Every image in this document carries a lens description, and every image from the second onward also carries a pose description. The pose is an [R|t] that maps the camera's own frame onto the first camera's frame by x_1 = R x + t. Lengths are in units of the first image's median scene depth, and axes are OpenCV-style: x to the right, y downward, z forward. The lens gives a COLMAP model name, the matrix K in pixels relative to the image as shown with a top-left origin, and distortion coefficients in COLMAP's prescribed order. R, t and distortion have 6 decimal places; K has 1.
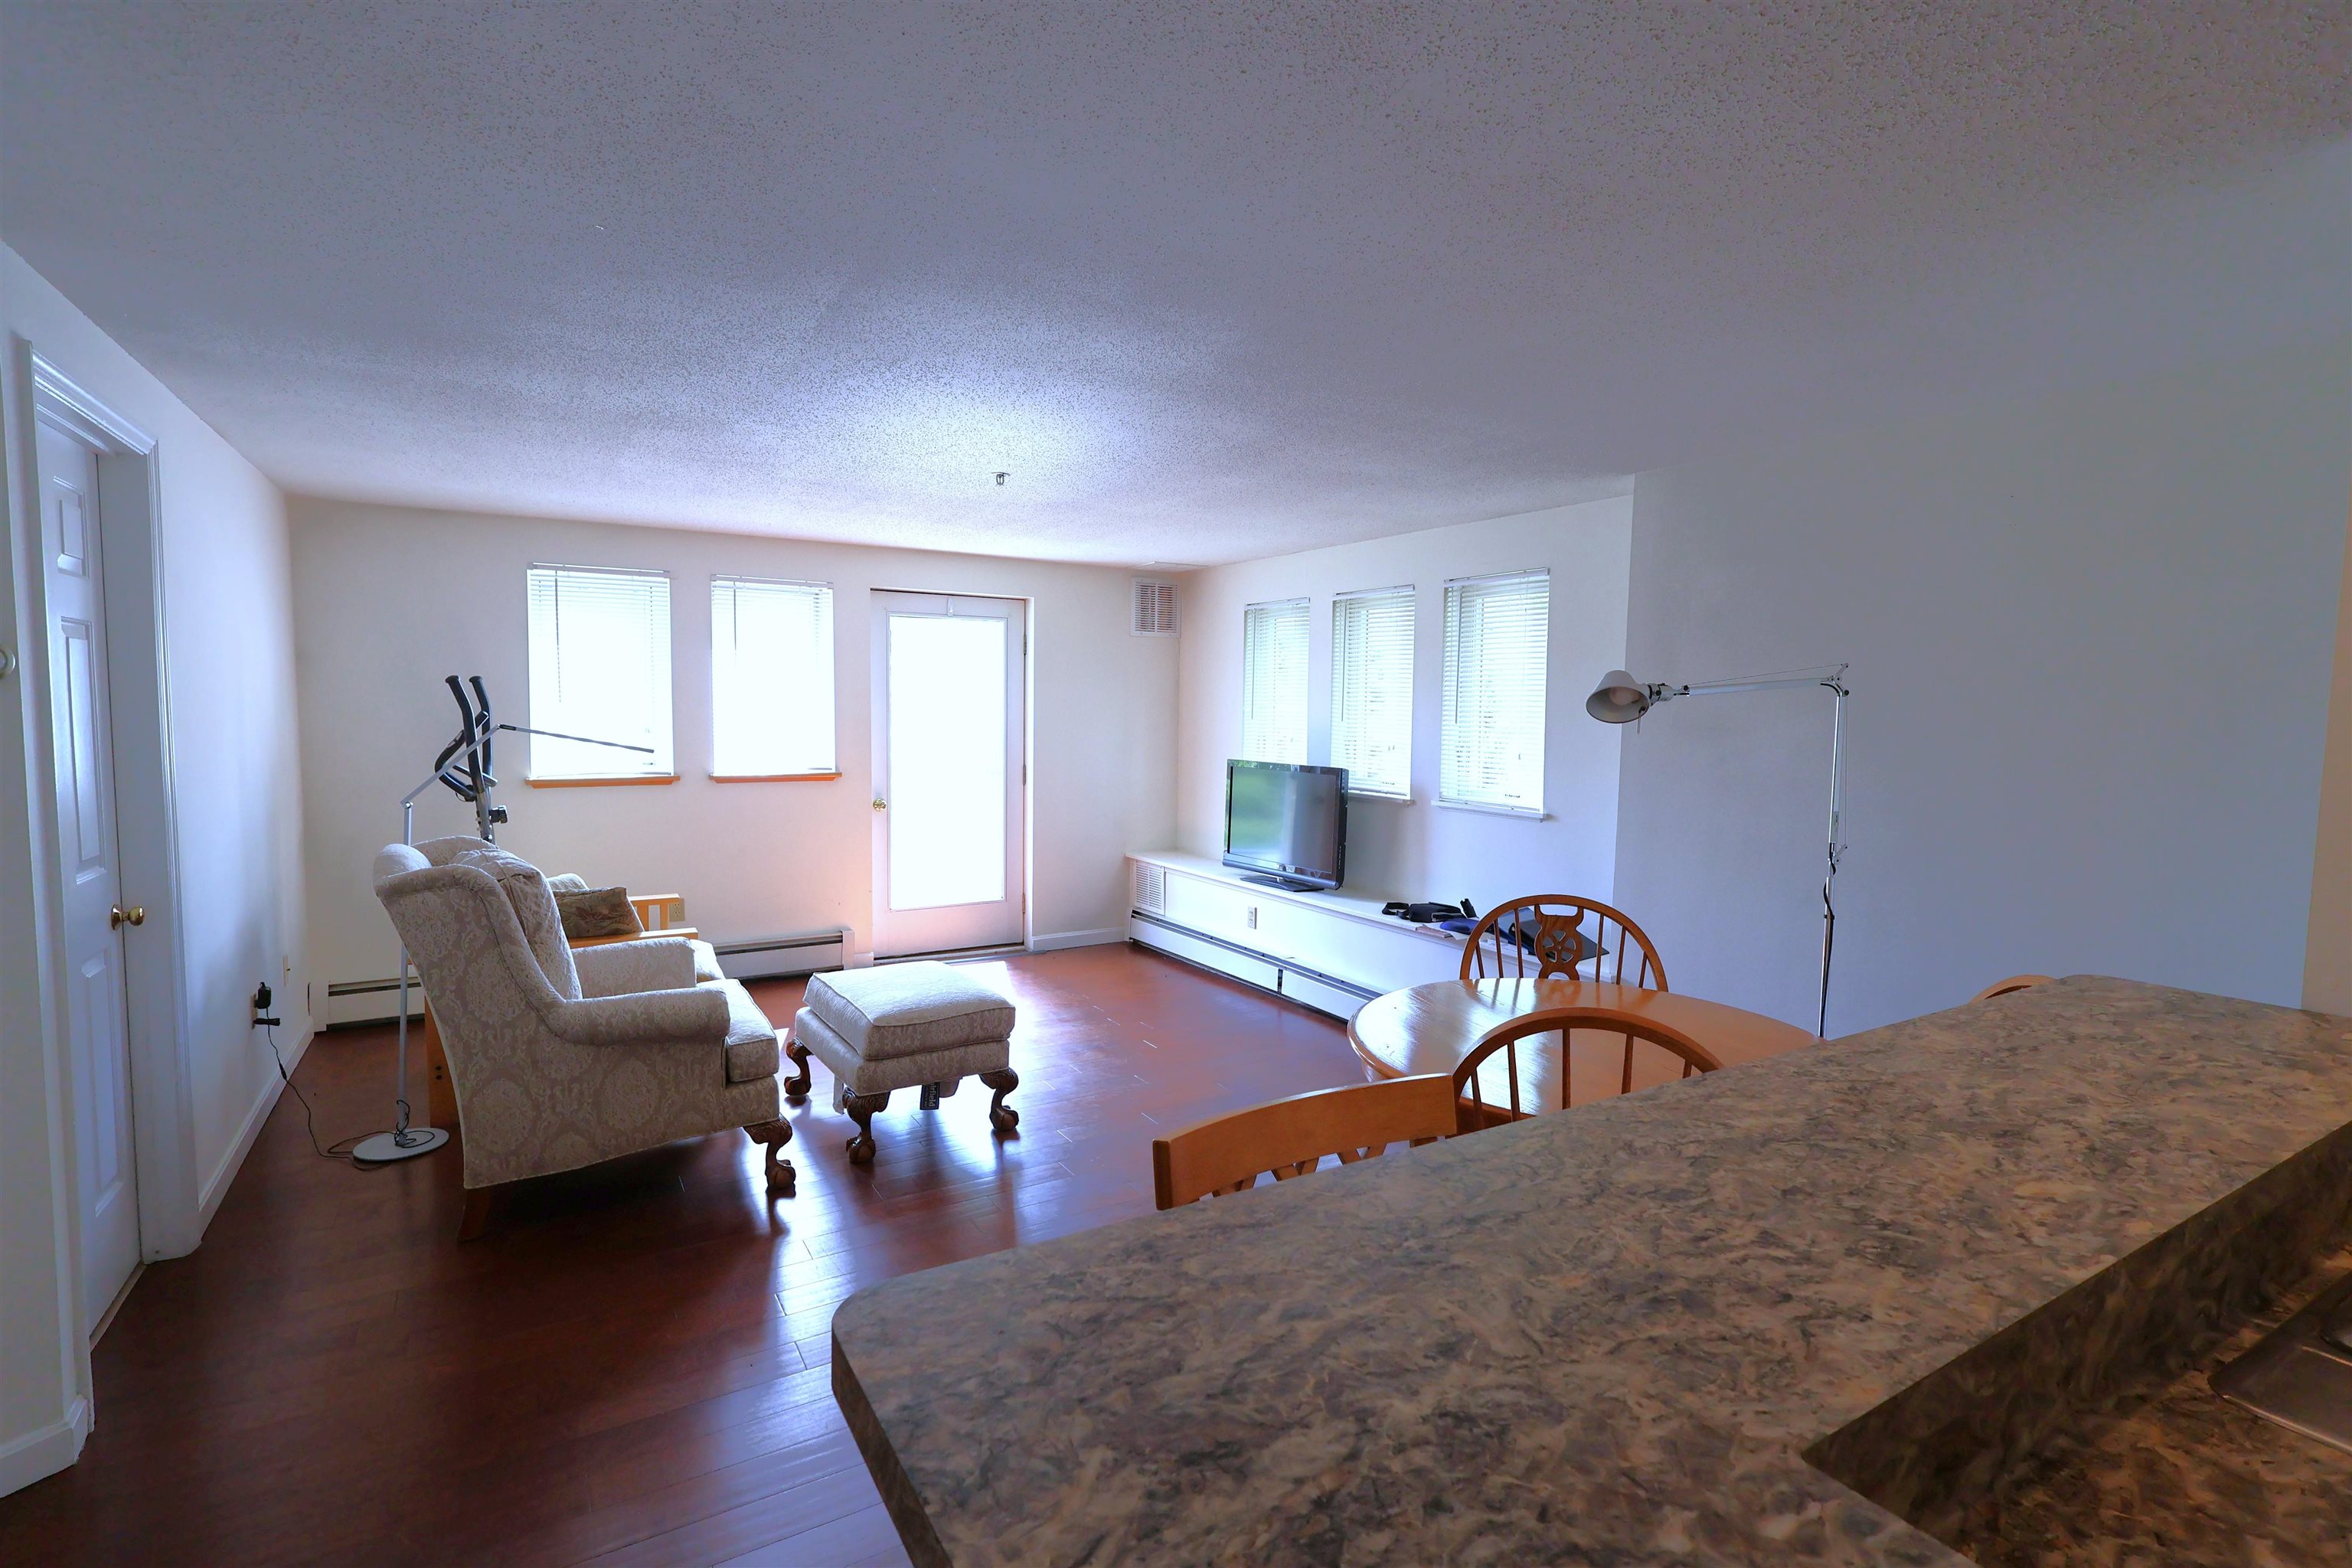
lens RADIAL K [[1106.9, 0, 1179.5], [0, 1106.9, 786.2], [0, 0, 1]] dist [0.002511, 0.000992]
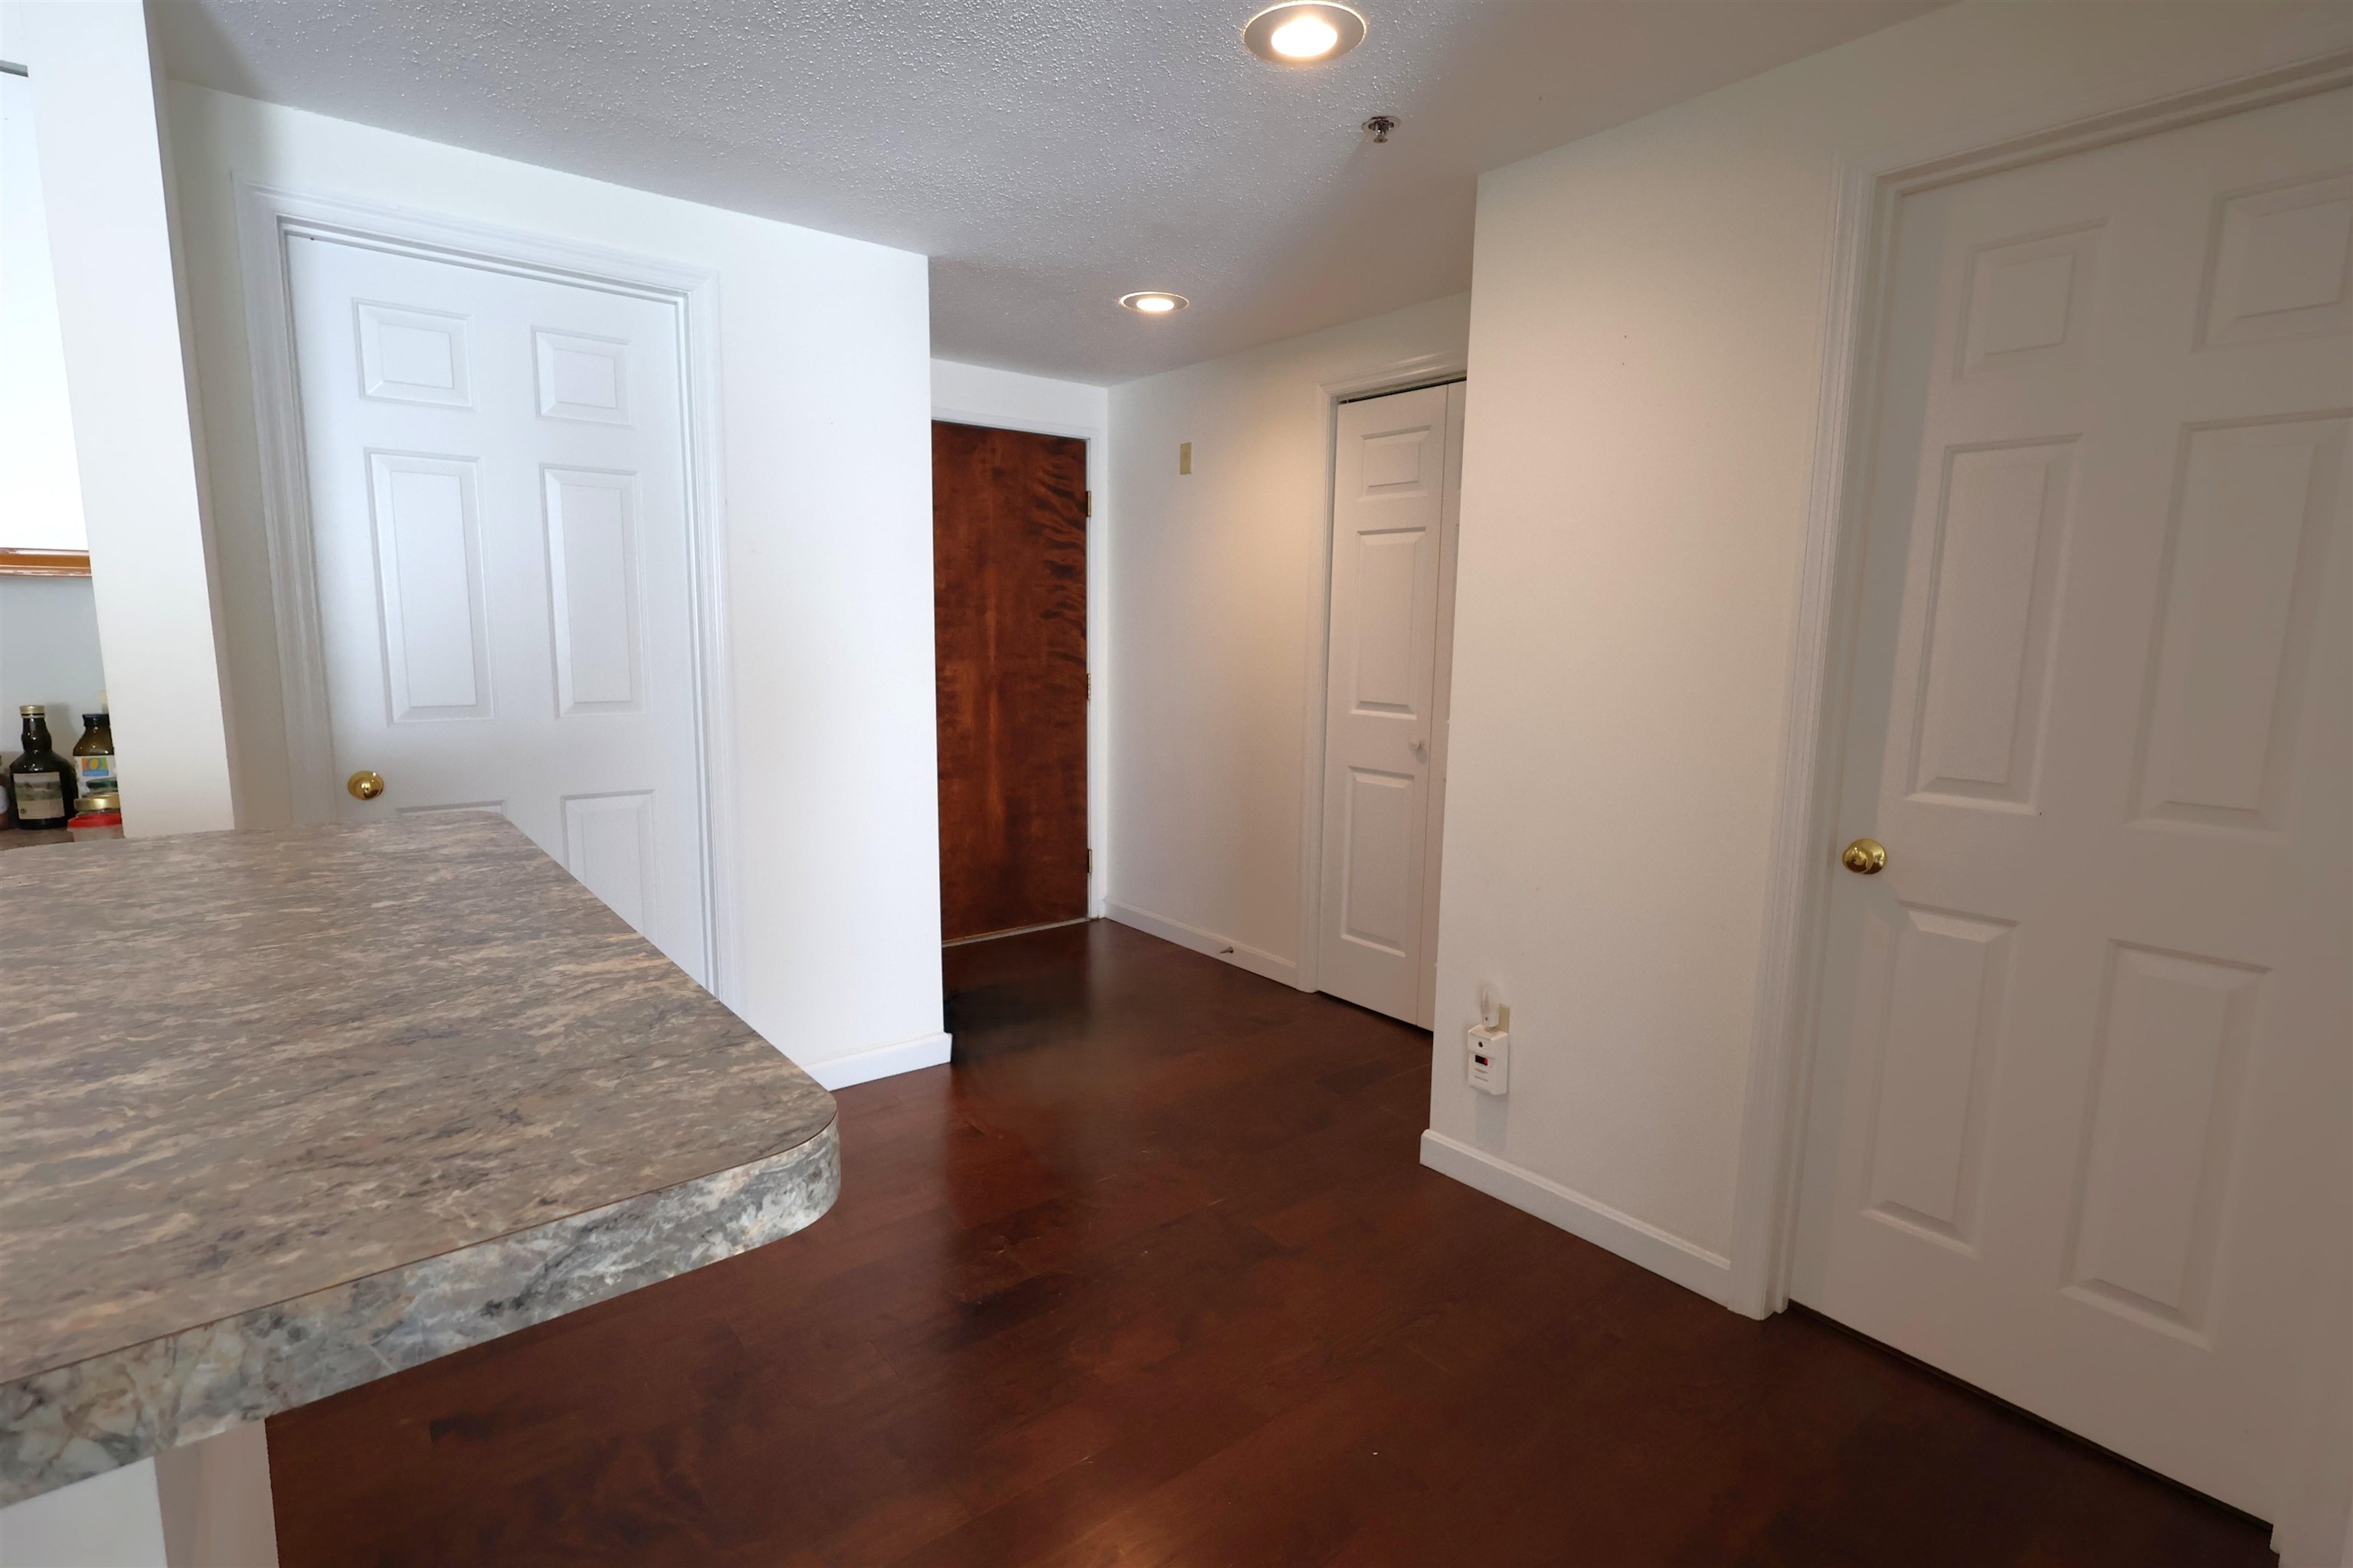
lens RADIAL K [[1127.5, 0, 1186.0], [0, 1127.5, 782.9], [0, 0, 1]] dist [-0.001204, -0.000106]
pose [[-0.991104, -0.011584, -0.132582, -0.083202], [-0.040592, 0.975048, 0.218251, 0.017823], [0.126746, 0.221691, -0.966845, 0.321356]]
